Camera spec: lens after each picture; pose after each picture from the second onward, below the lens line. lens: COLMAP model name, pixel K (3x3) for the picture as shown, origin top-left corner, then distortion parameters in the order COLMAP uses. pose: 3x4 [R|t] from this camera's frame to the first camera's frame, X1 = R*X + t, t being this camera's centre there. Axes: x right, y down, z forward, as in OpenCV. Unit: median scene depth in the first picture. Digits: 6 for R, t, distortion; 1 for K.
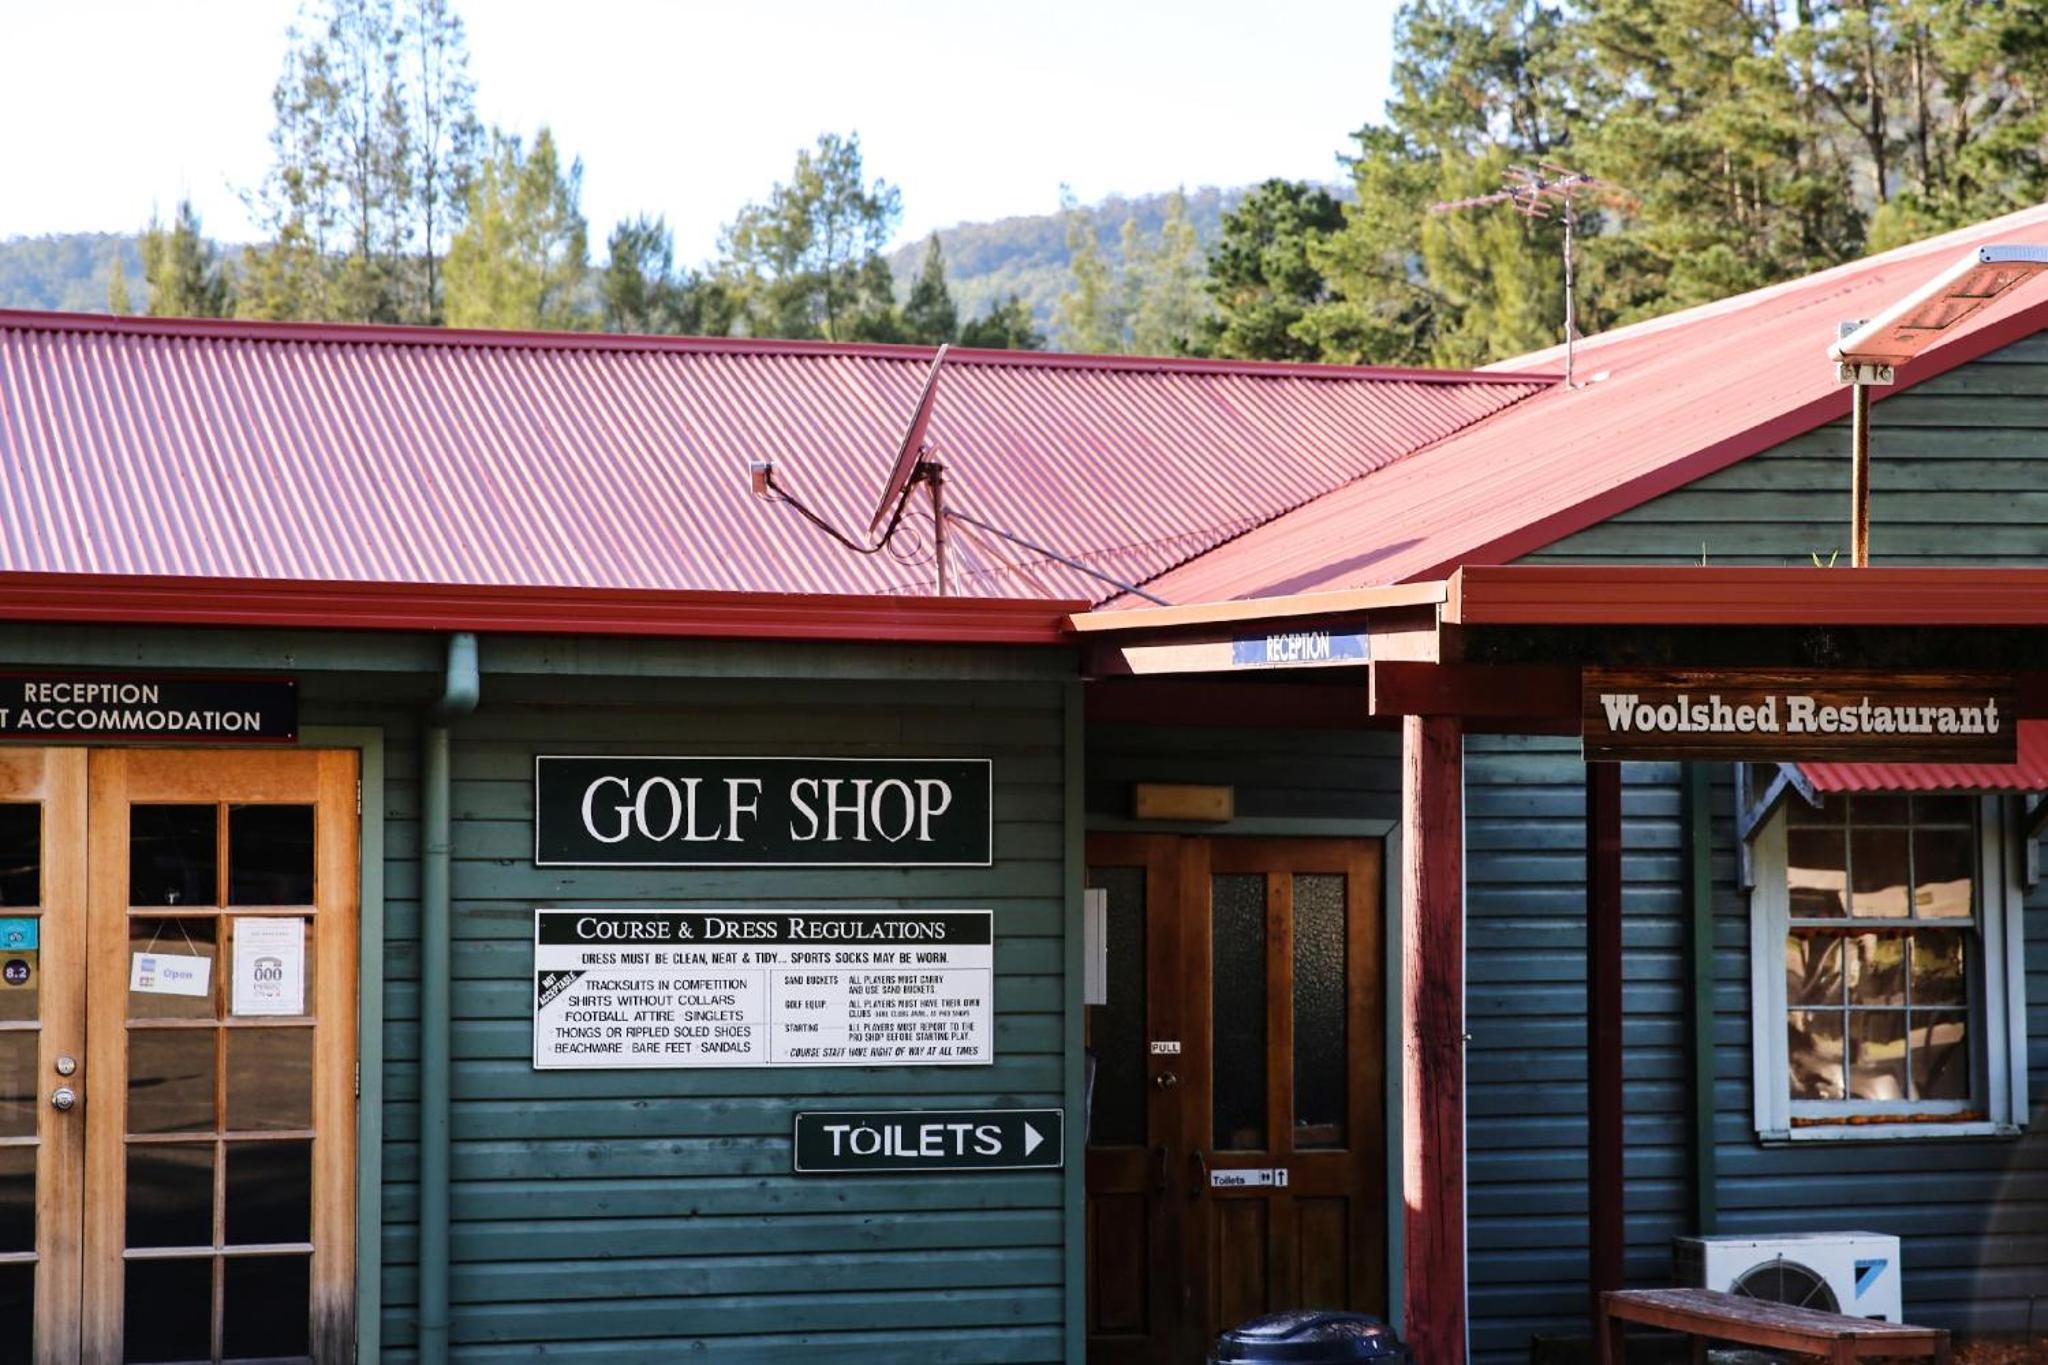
lens RADIAL K [[3791.5, 0, 1024.0], [0, 3791.5, 682.5], [0, 0, 1]] dist [0.211243, -0.076917]
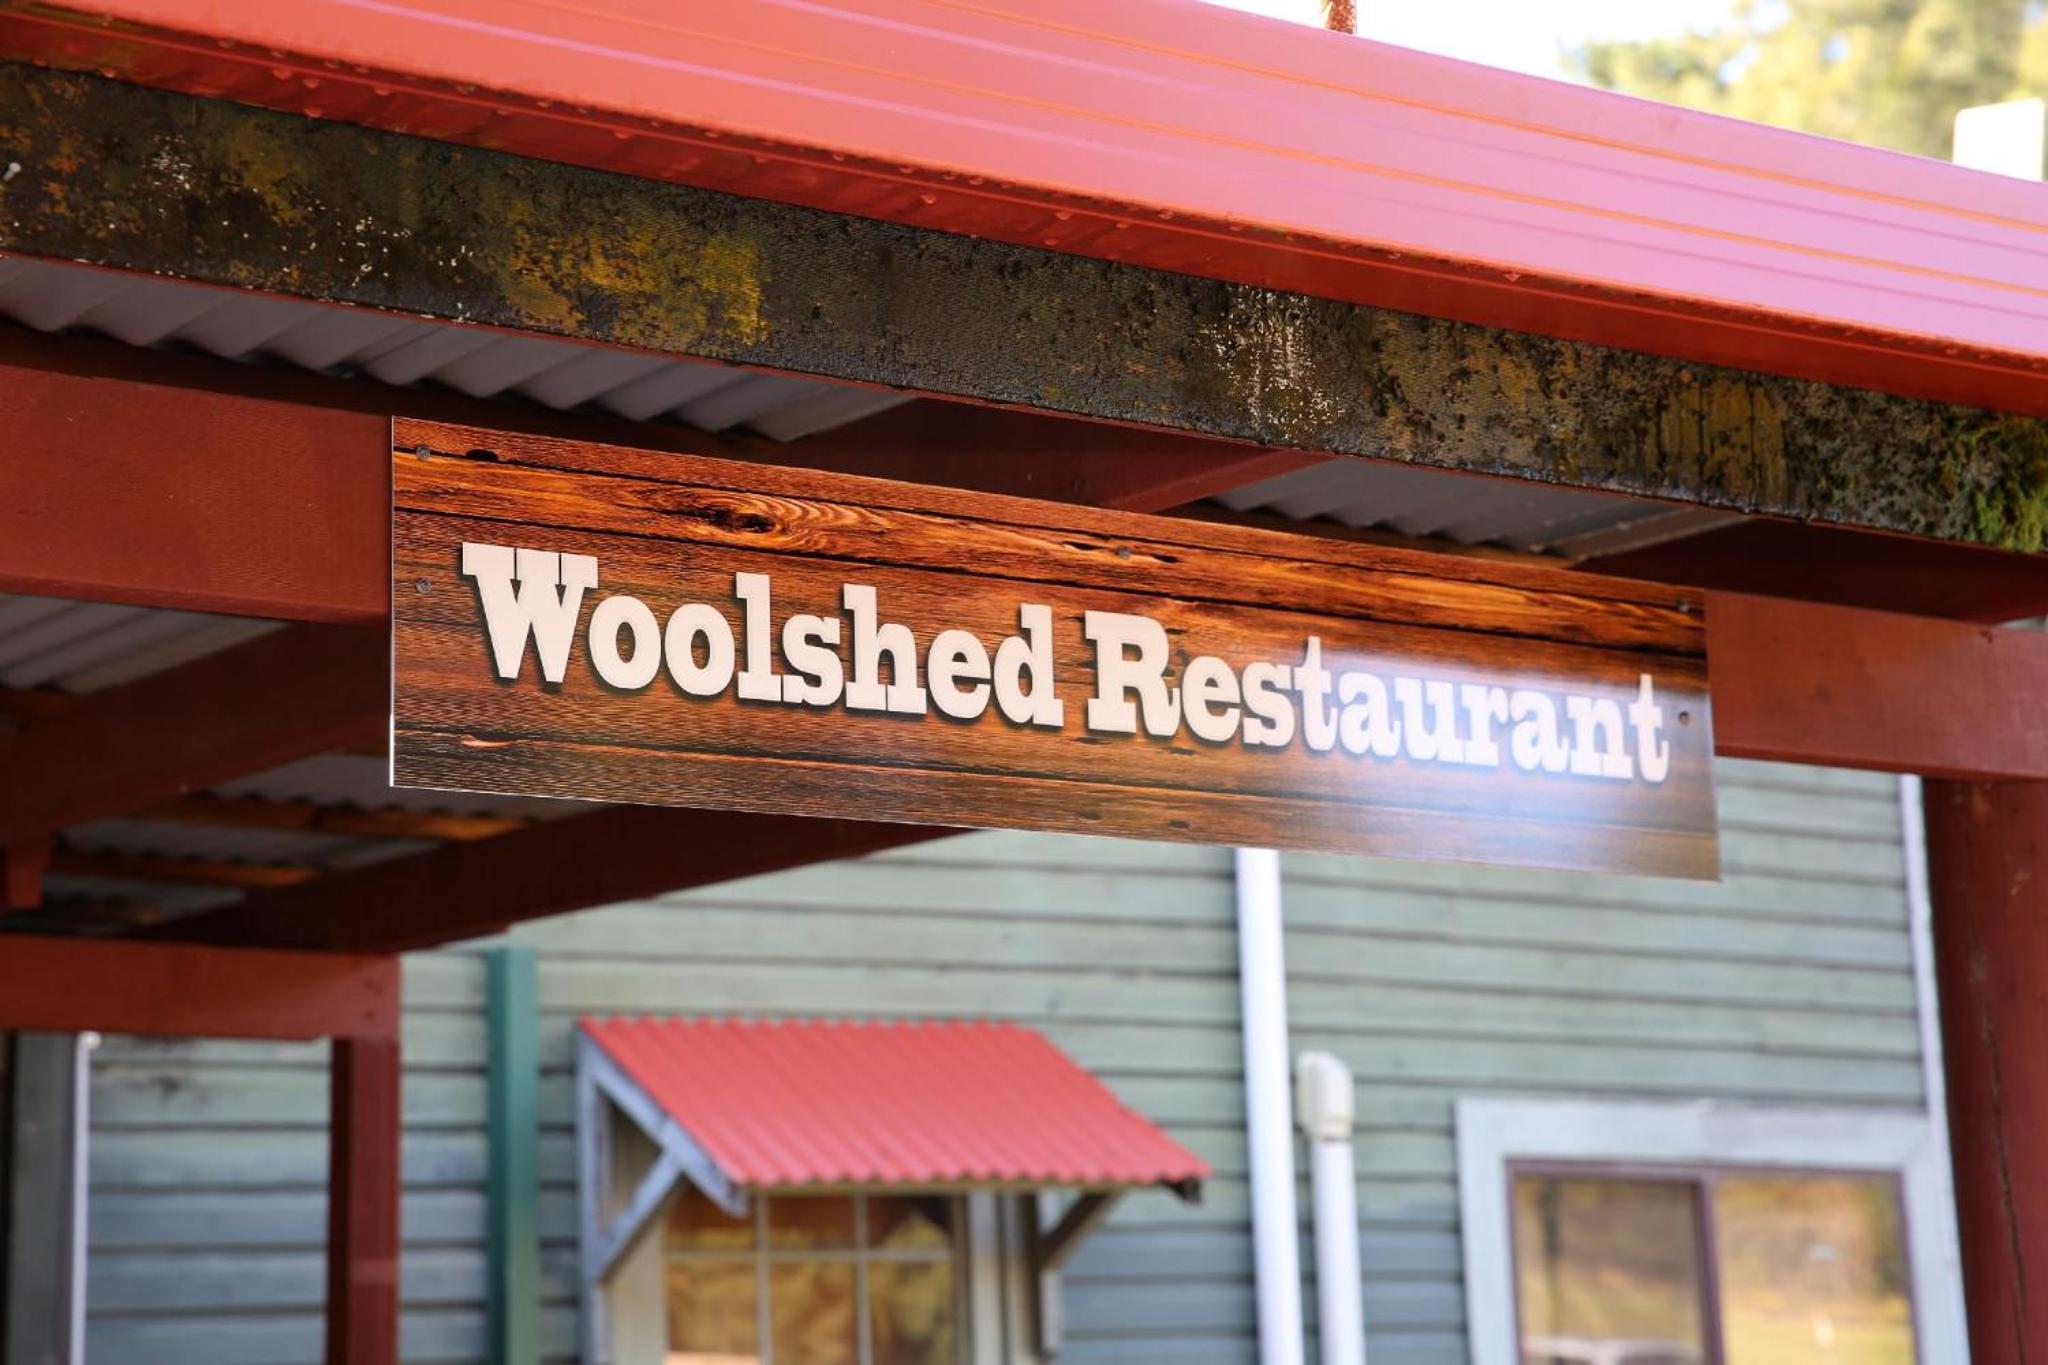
lens RADIAL K [[3791.5, 0, 1024.0], [0, 3791.5, 682.5], [0, 0, 1]] dist [0.211243, -0.076917]
pose [[0.944480, 0.038212, 0.326340, 0.101230], [0.005264, 0.991327, -0.131311, 0.047036], [-0.328528, 0.125739, 0.936087, 0.732956]]
